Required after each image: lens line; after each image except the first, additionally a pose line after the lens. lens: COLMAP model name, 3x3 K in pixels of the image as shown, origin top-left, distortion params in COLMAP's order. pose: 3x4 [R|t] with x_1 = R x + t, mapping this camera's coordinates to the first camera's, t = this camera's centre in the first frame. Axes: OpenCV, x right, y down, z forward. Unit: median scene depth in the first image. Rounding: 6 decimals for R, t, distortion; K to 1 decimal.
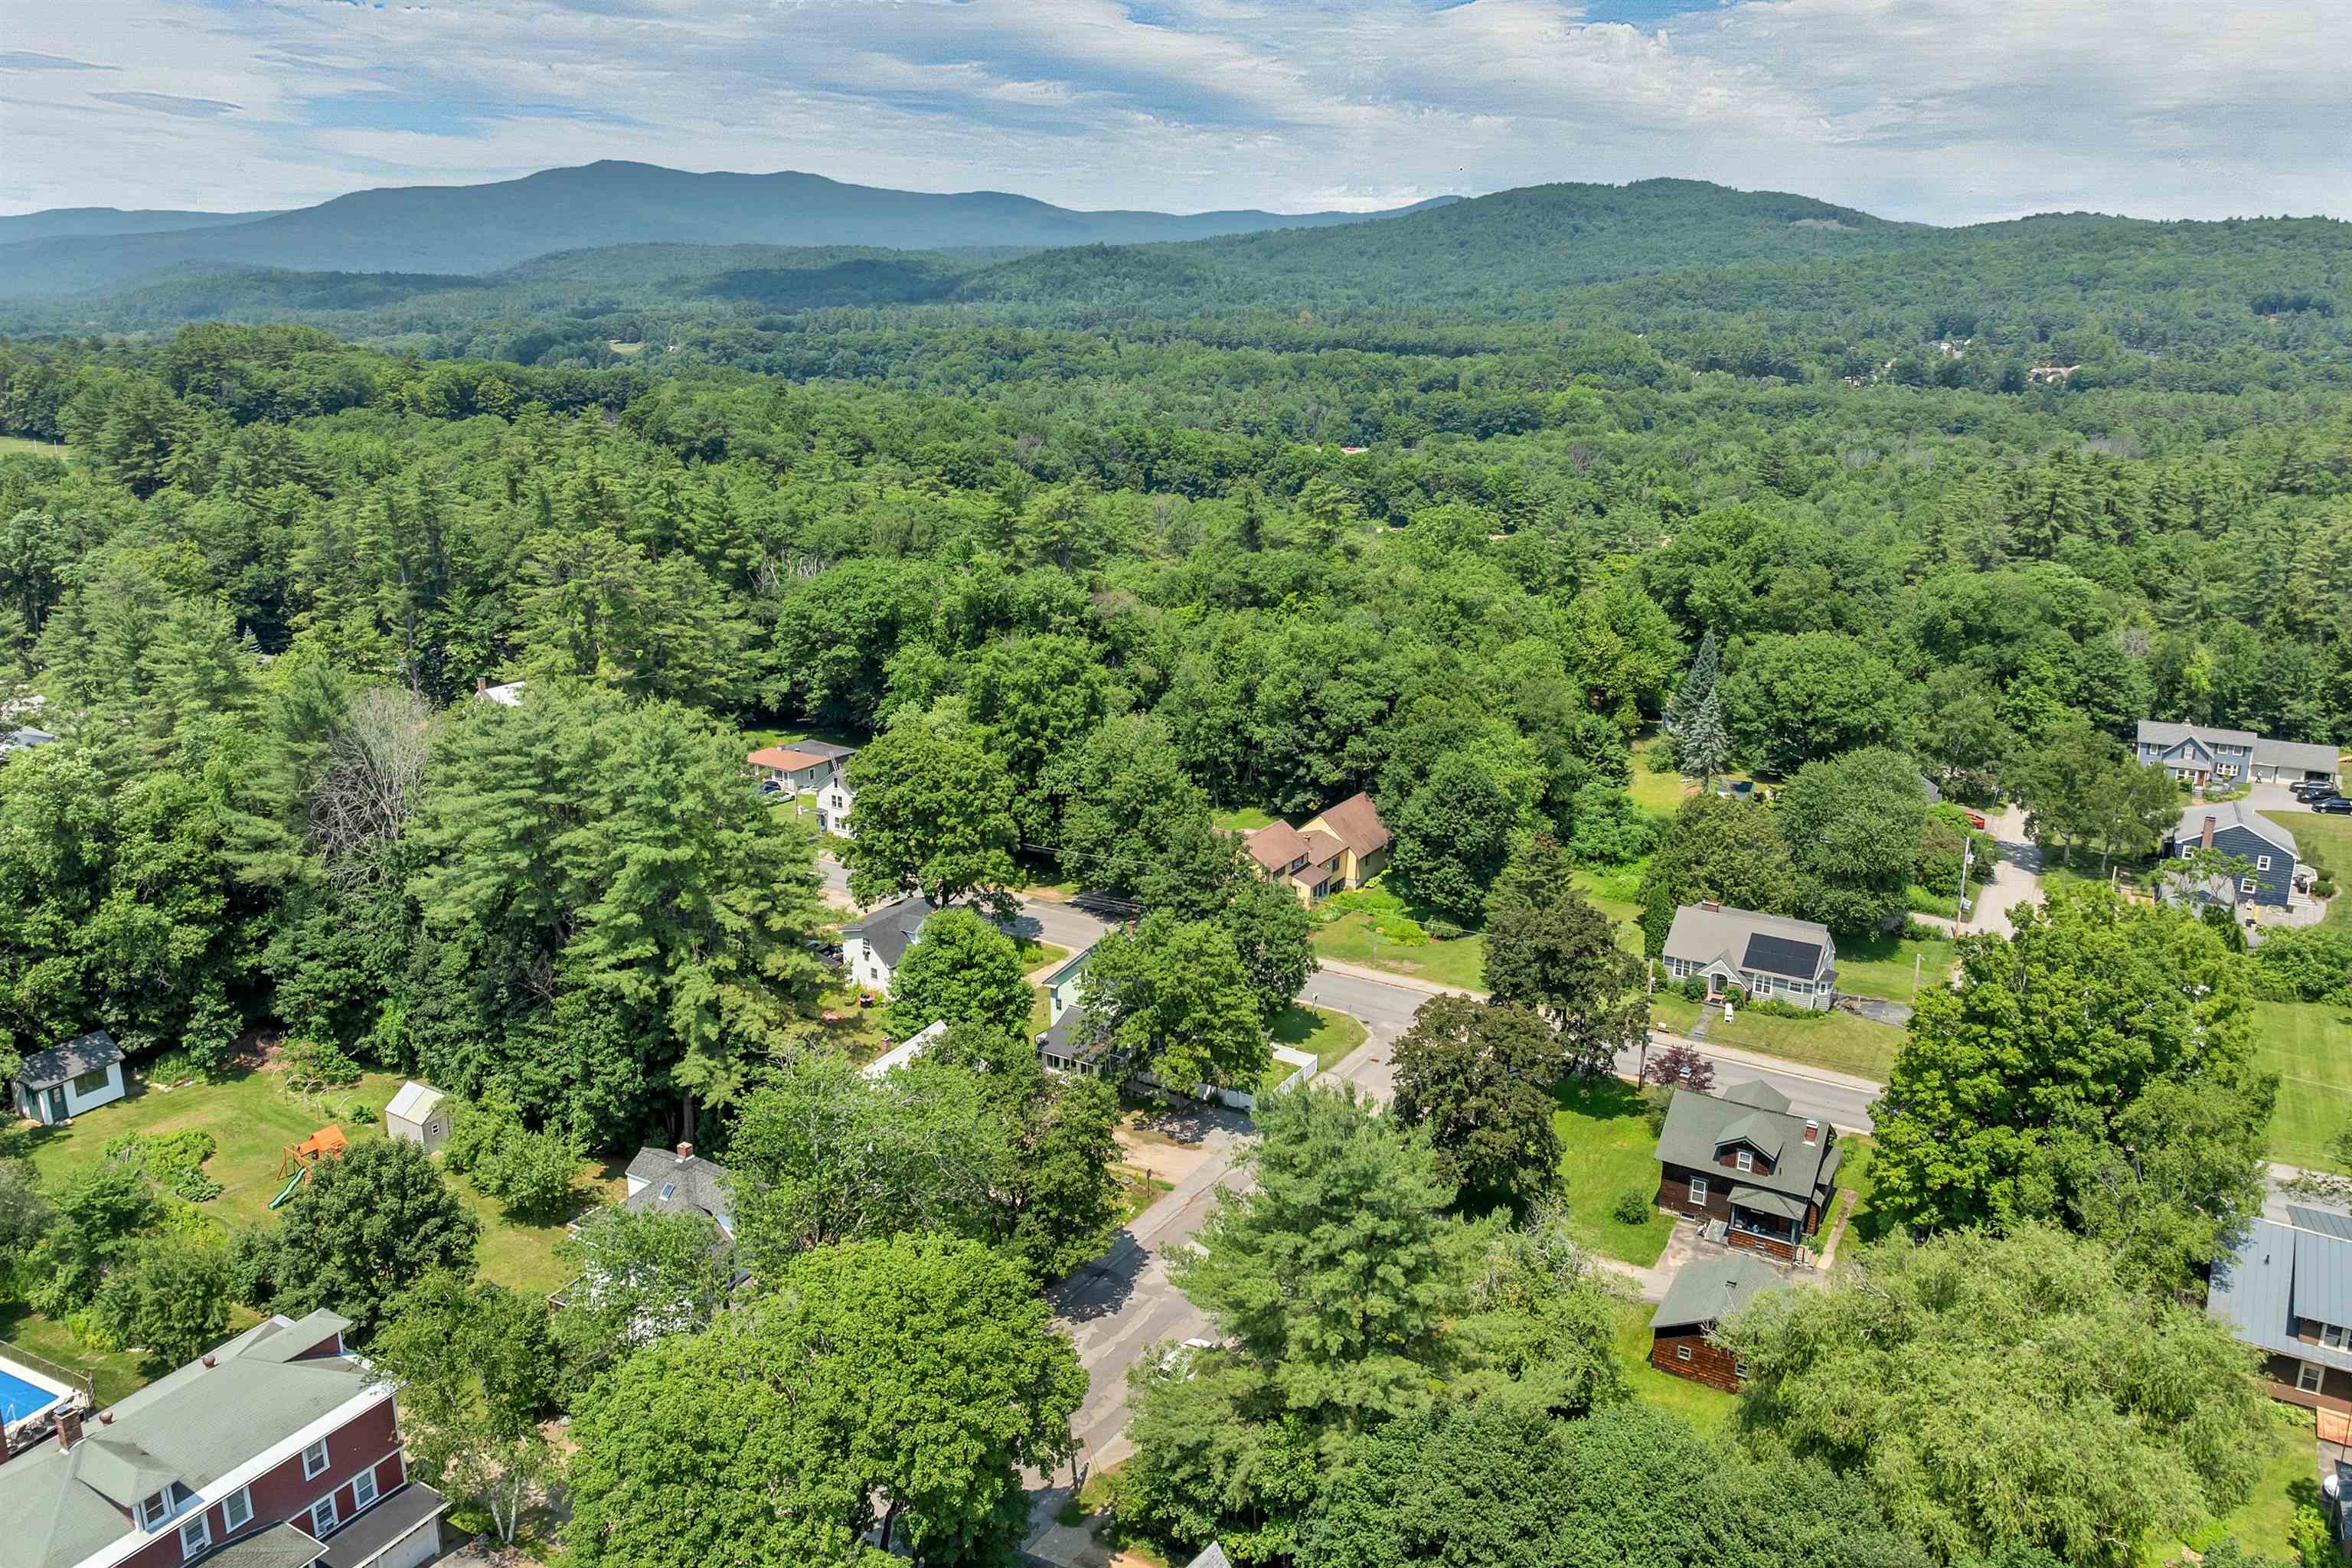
lens RADIAL K [[1698.2, 0, 1190.1], [0, 1698.2, 792.1], [0, 0, 1]] dist [-0.030555, -0.006398]
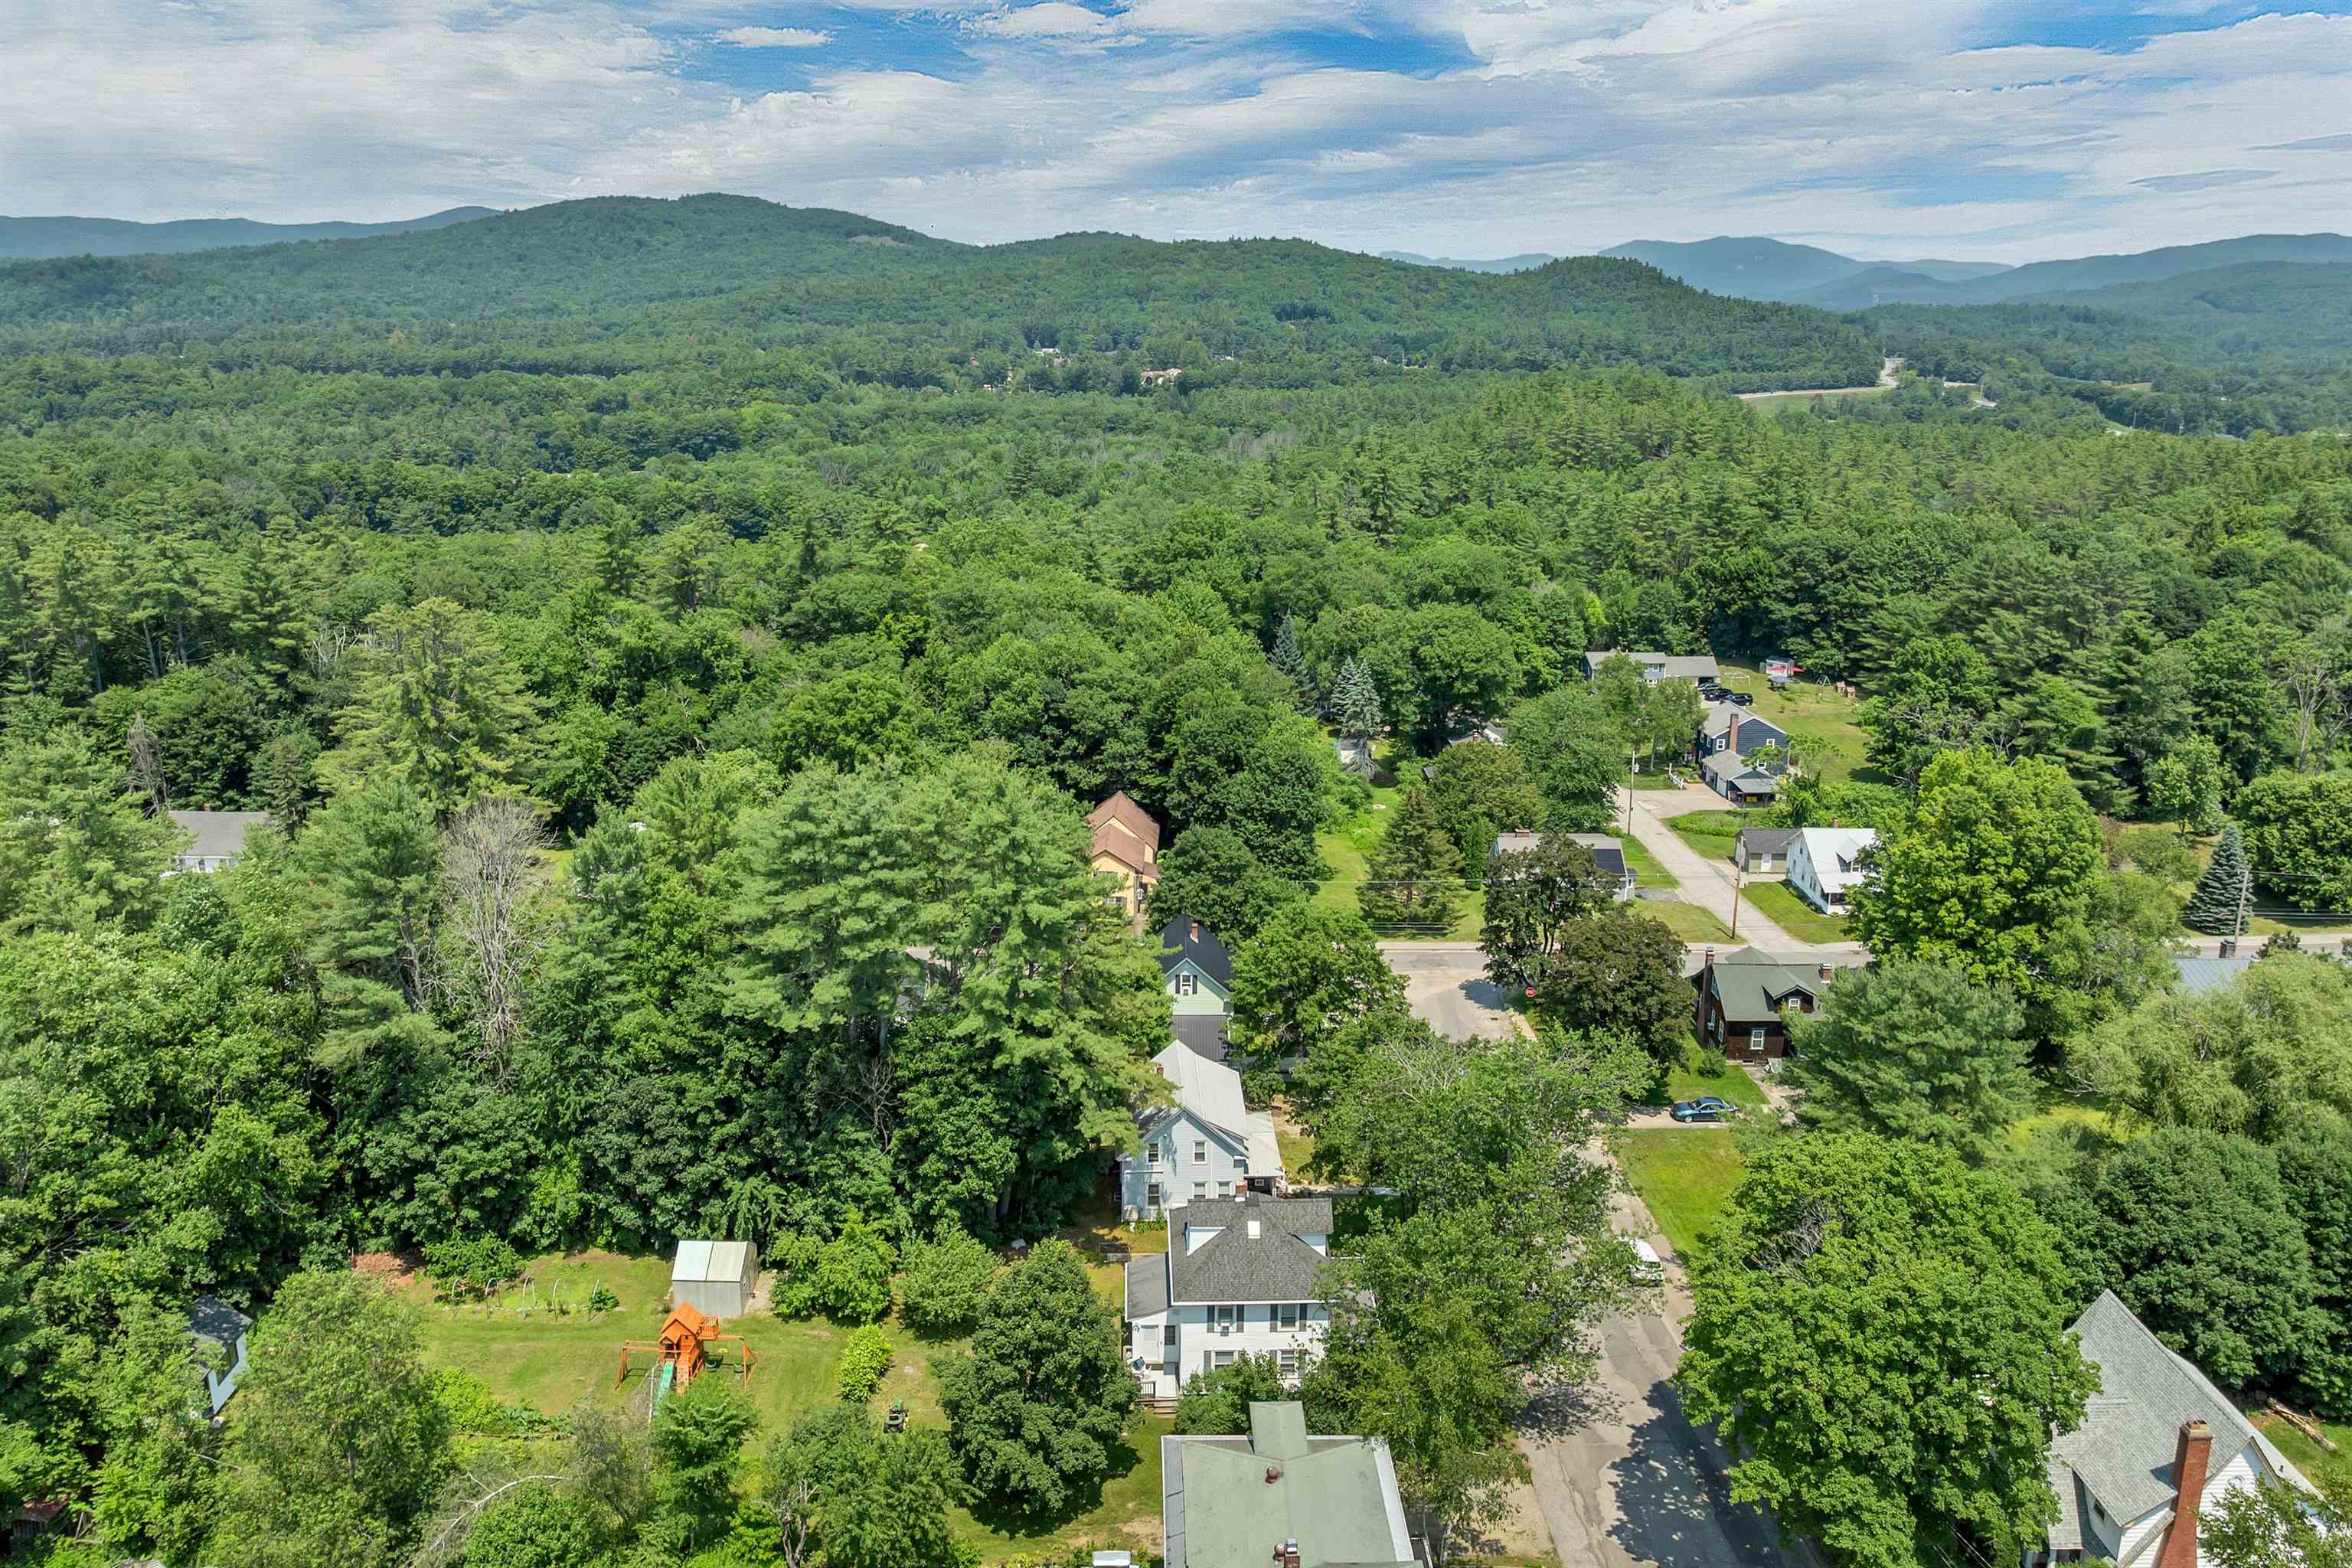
lens RADIAL K [[1698.2, 0, 1190.1], [0, 1698.2, 792.1], [0, 0, 1]] dist [-0.030555, -0.006398]
pose [[0.853251, -0.141508, 0.501934, -0.130555], [0.145201, 0.988886, 0.031960, -0.008909], [-0.500878, 0.045612, 0.864315, 0.024229]]
